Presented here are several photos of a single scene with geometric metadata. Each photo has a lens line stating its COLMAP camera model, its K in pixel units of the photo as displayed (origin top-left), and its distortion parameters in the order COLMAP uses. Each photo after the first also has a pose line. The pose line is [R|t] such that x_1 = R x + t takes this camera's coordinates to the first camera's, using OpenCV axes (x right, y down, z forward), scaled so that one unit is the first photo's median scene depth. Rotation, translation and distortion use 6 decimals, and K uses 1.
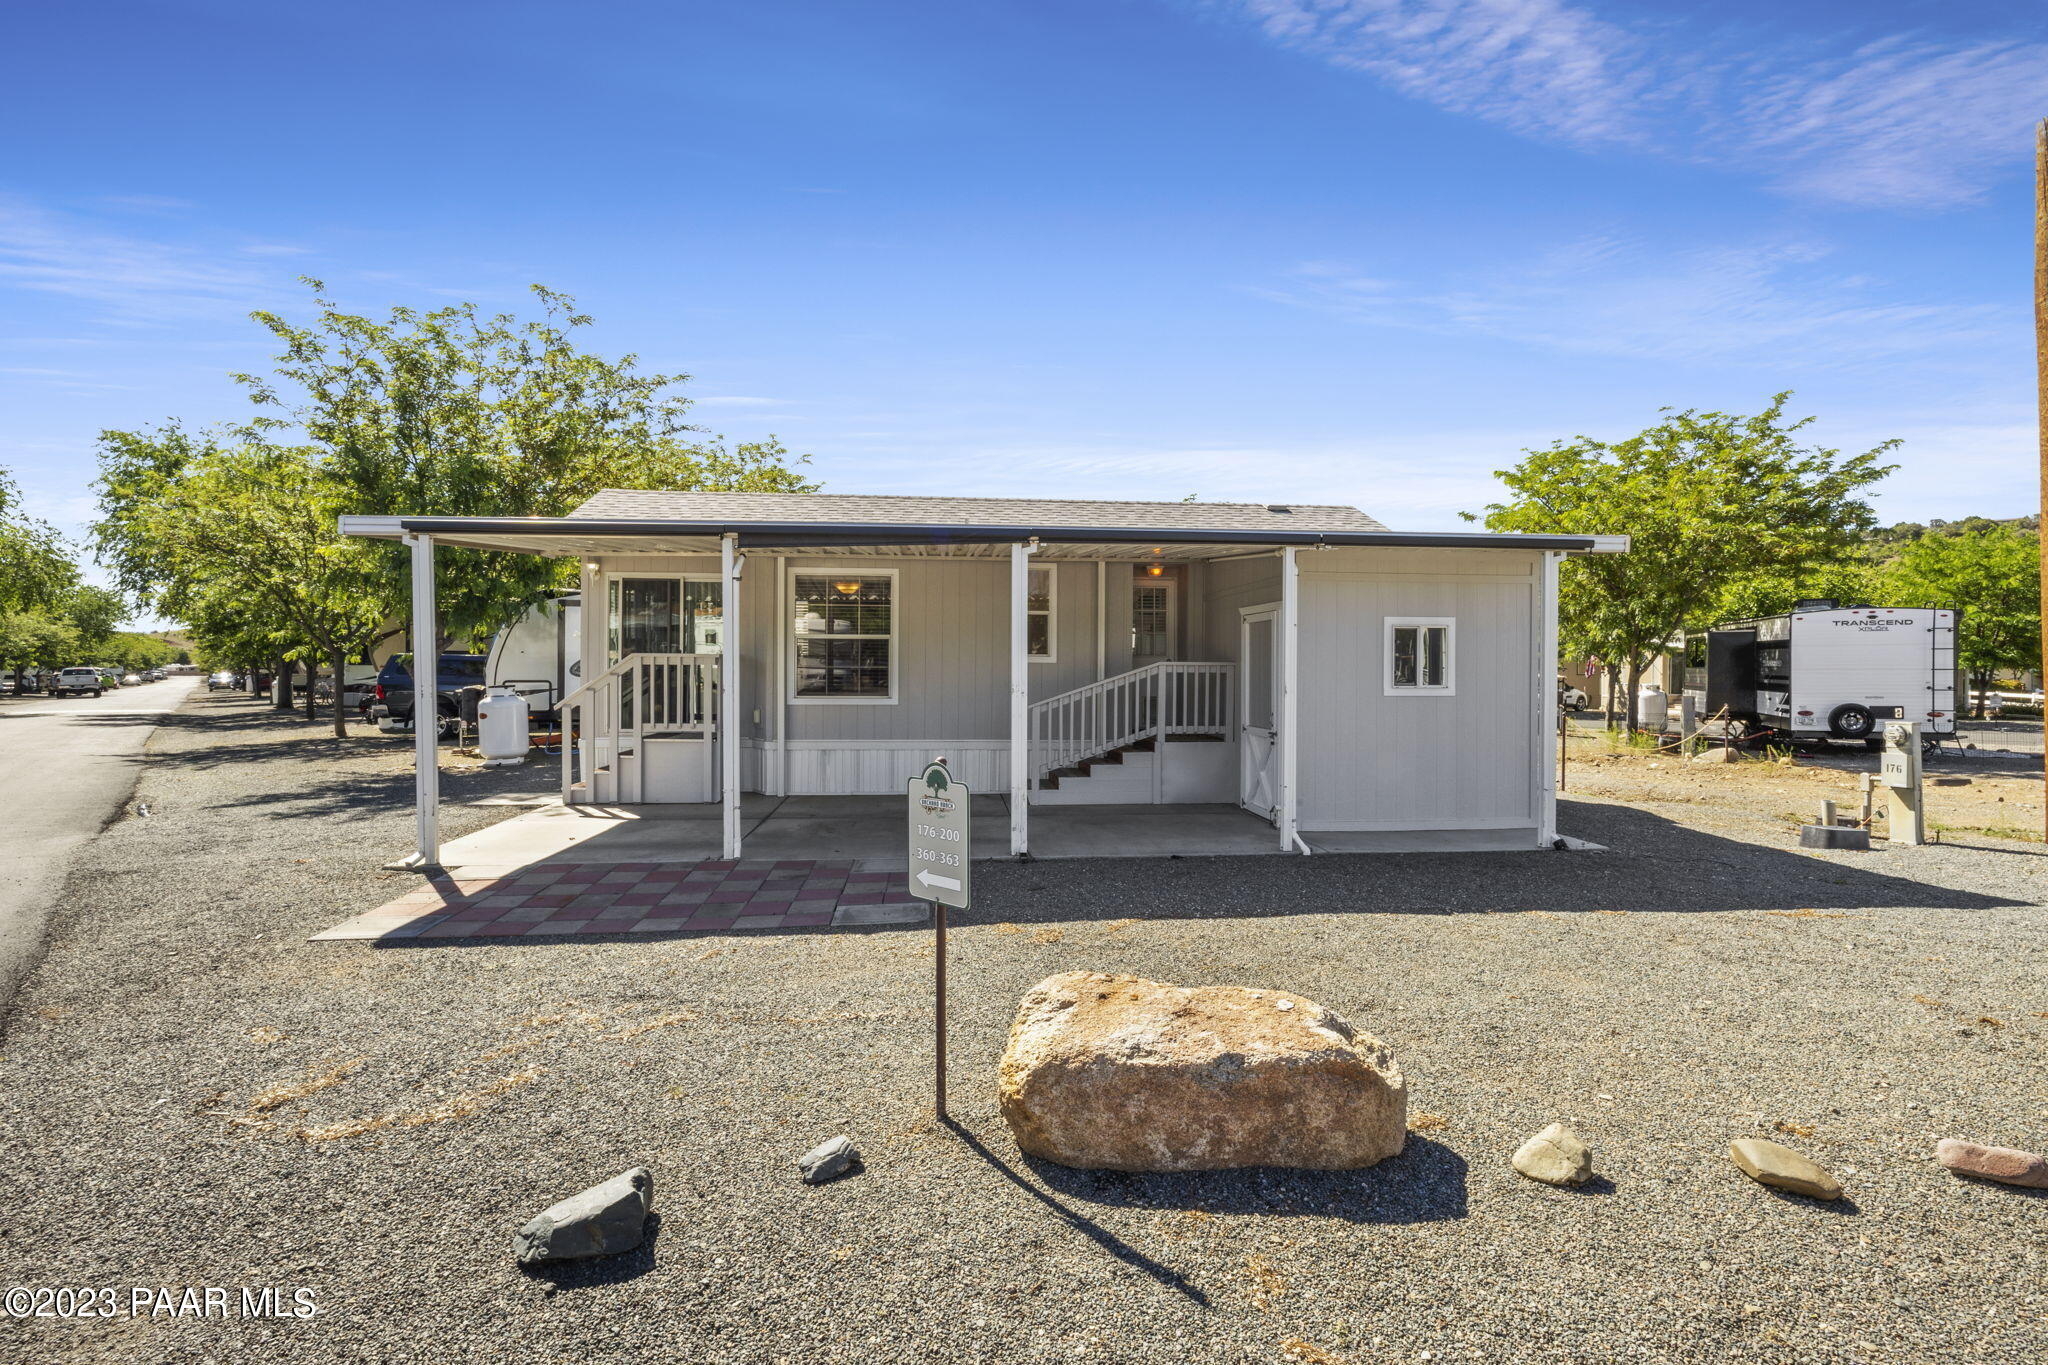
lens RADIAL K [[954.8, 0, 1011.5], [0, 954.8, 647.5], [0, 0, 1]] dist [-0.021016, 0.011540]
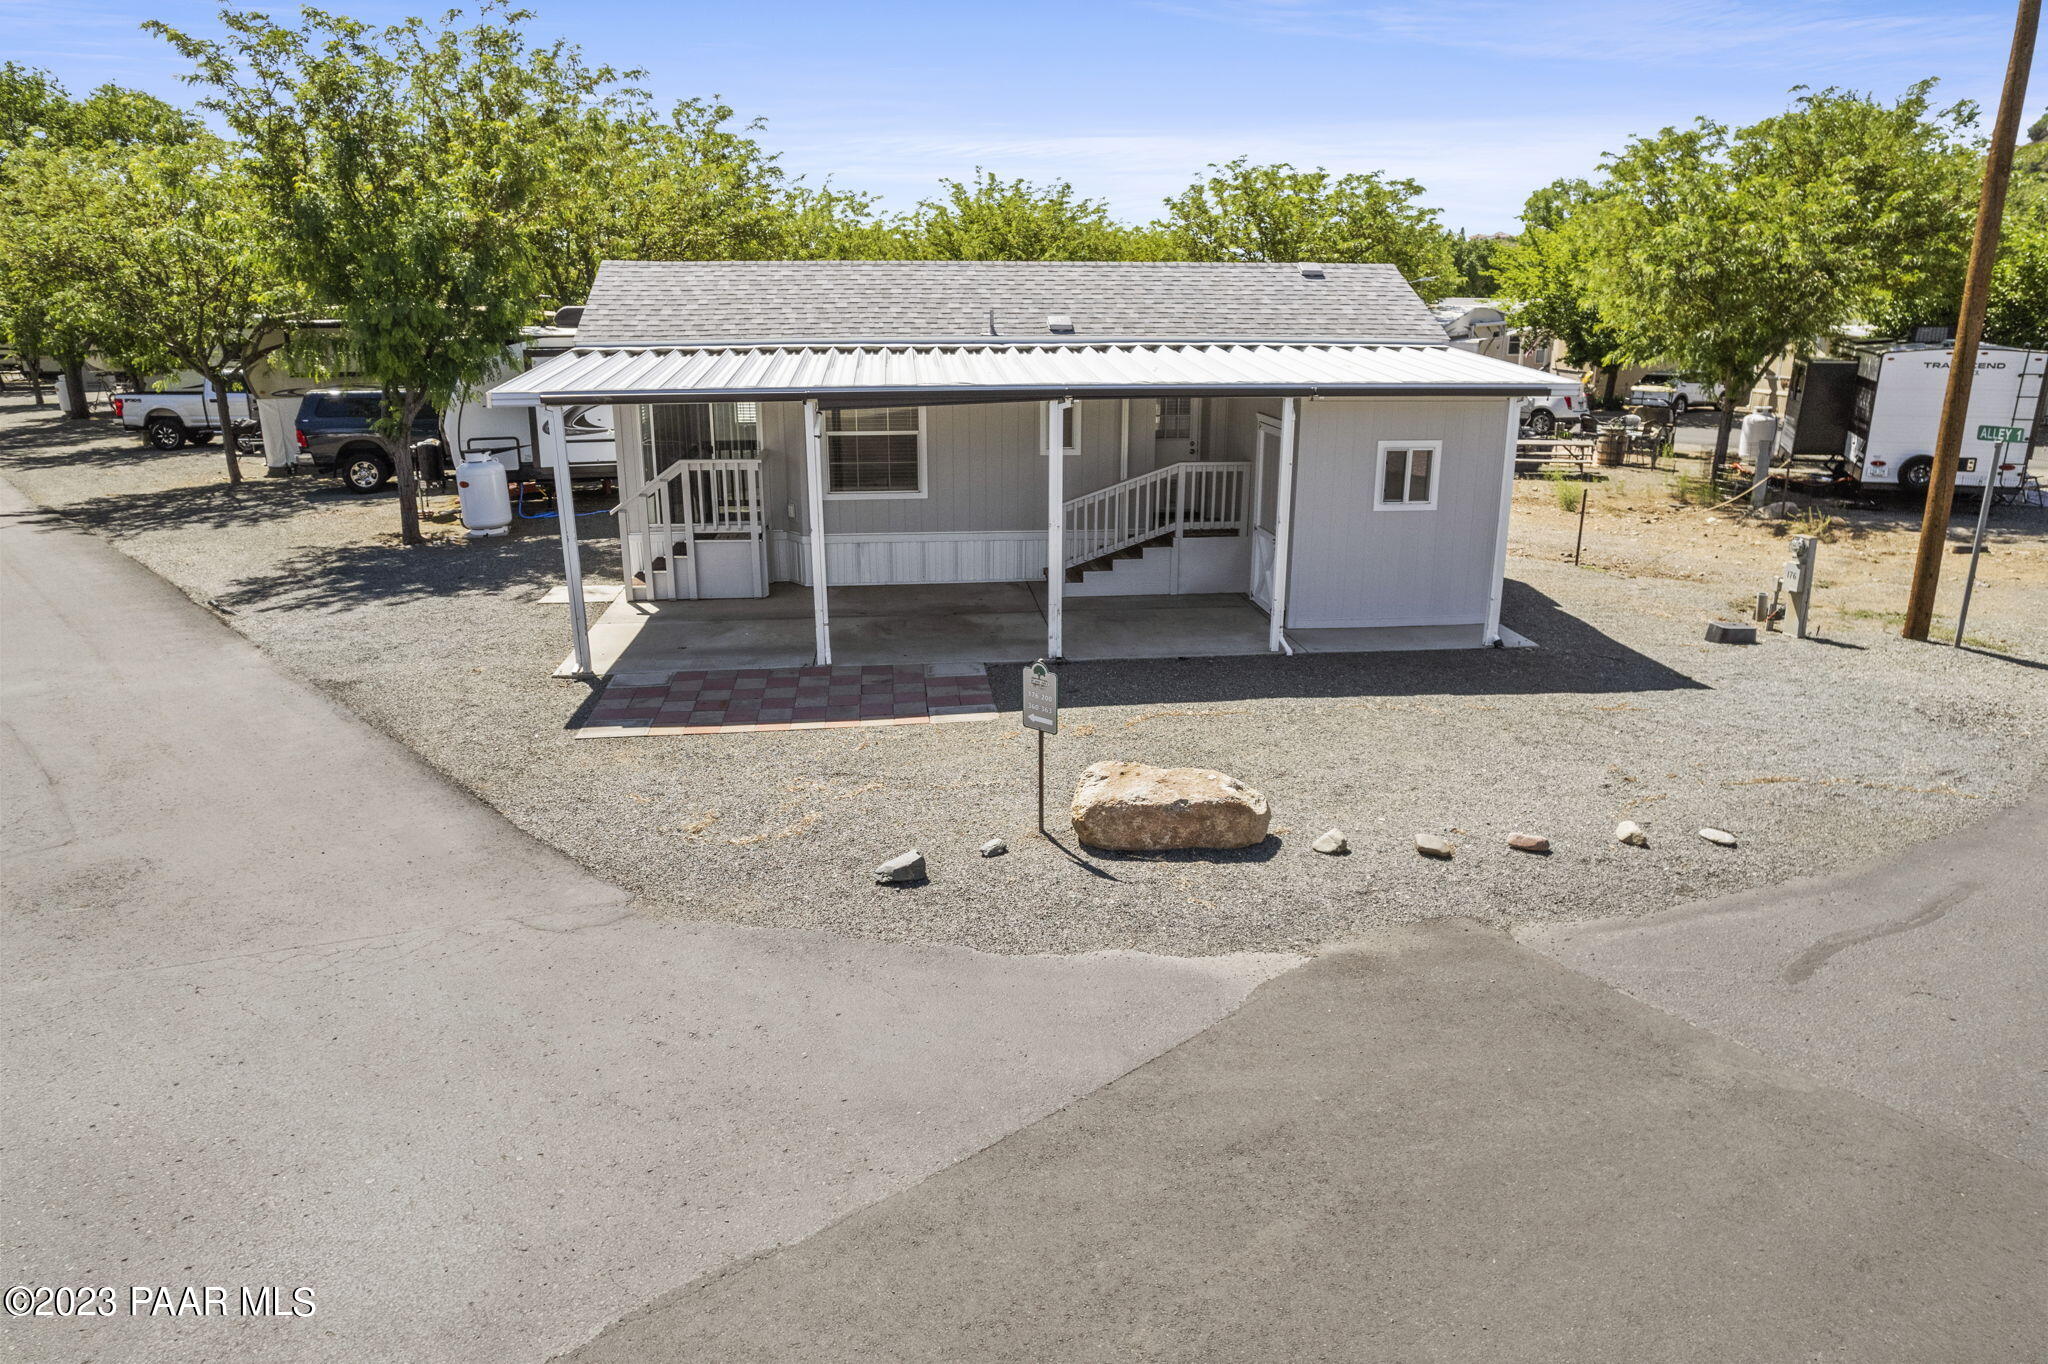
lens RADIAL K [[1248.2, 0, 1028.8], [0, 1248.2, 679.5], [0, 0, 1]] dist [-0.109696, 0.070150]
pose [[0.999795, -0.008683, 0.018278, -0.048641], [0.003062, 0.957767, 0.287530, -0.190661], [-0.020002, -0.287415, 0.957597, -0.478129]]
